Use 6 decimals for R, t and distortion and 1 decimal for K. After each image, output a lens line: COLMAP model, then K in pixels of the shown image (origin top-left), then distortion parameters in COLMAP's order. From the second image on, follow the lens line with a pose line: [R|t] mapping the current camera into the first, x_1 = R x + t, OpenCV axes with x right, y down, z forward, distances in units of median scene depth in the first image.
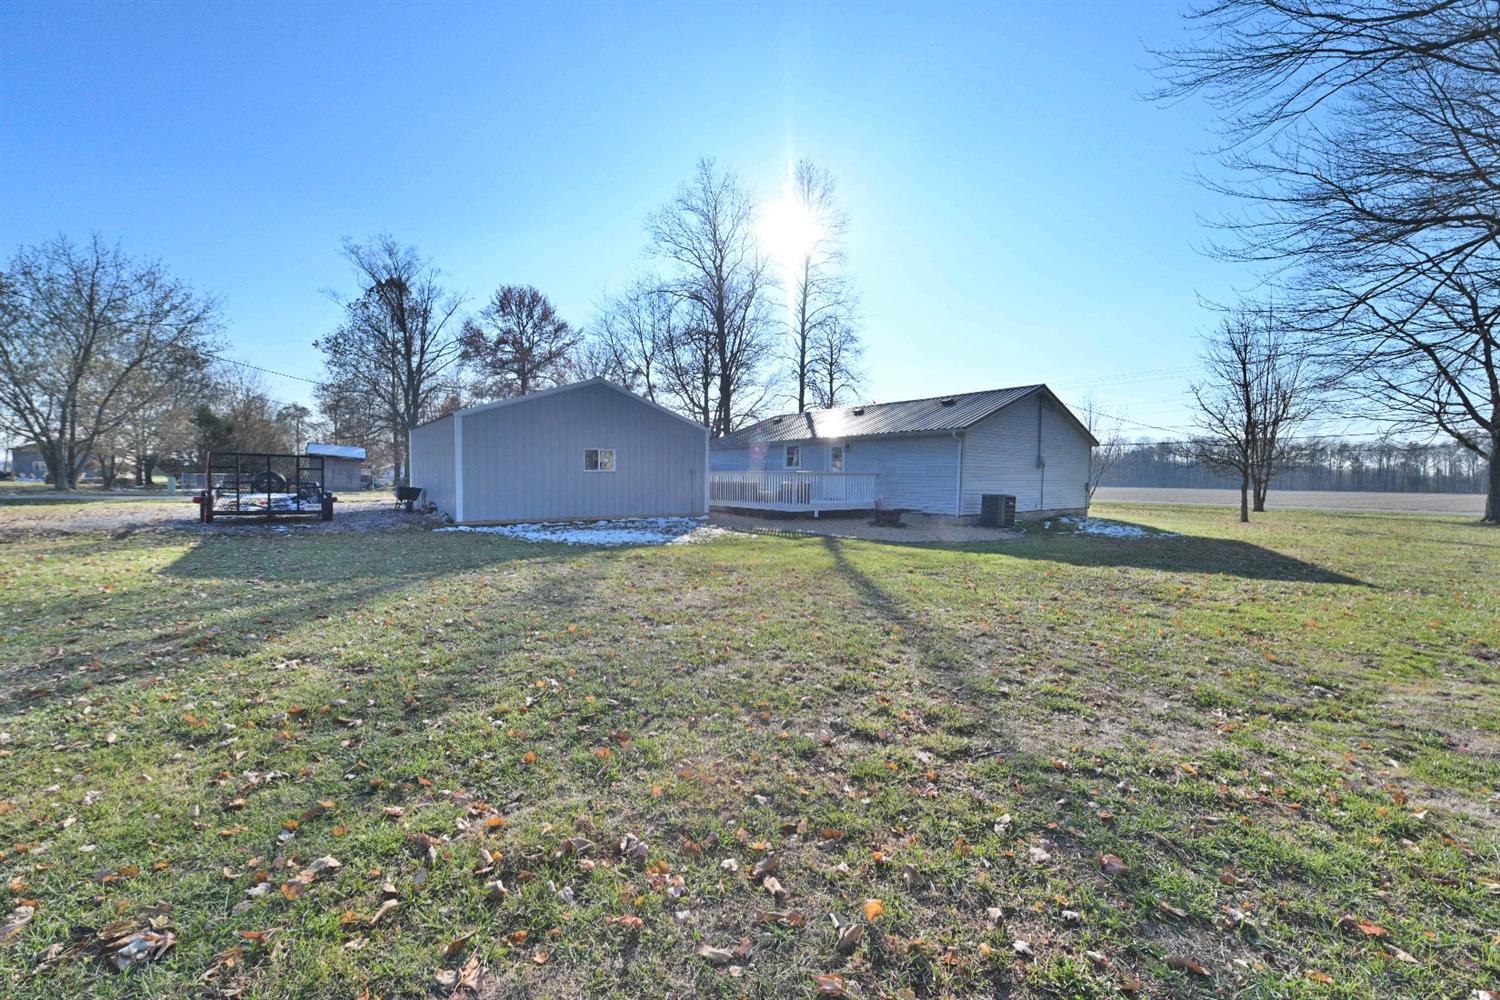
lens RADIAL K [[592.8, 0, 750.0], [0, 592.8, 500.0], [0, 0, 1]] dist [-0.008105, -0.000072]
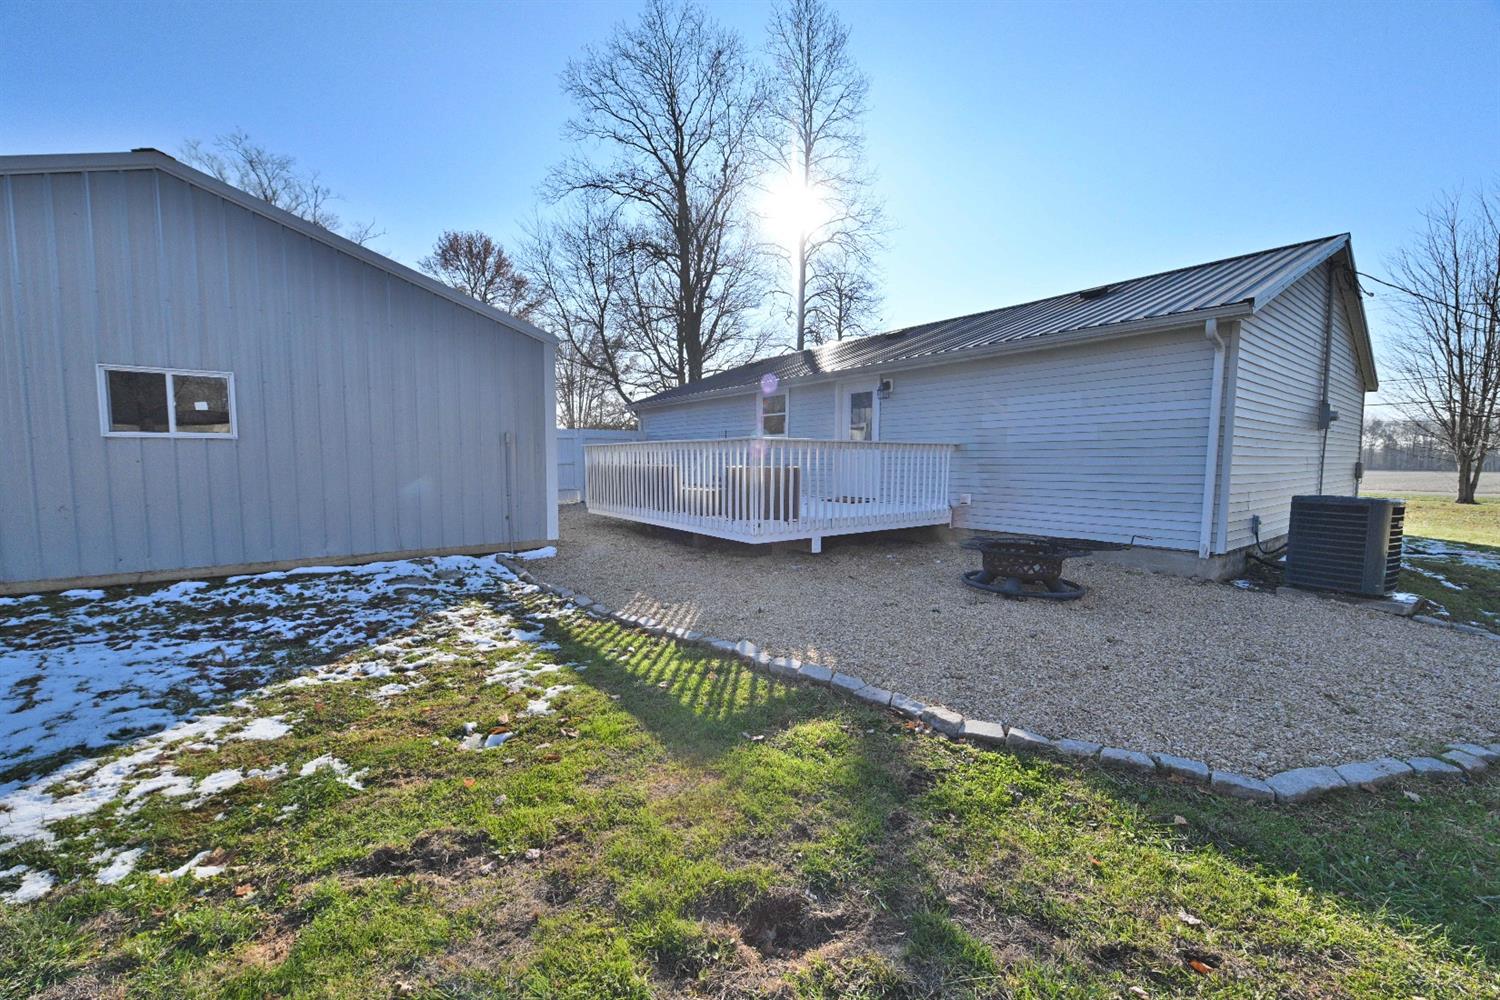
lens RADIAL K [[592.8, 0, 750.0], [0, 592.8, 500.0], [0, 0, 1]] dist [-0.008105, -0.000072]
pose [[0.999923, -0.005704, -0.011020, 0.035767], [0.006024, 0.999556, 0.029167, -0.008994], [0.010849, -0.029231, 0.999514, 0.300268]]
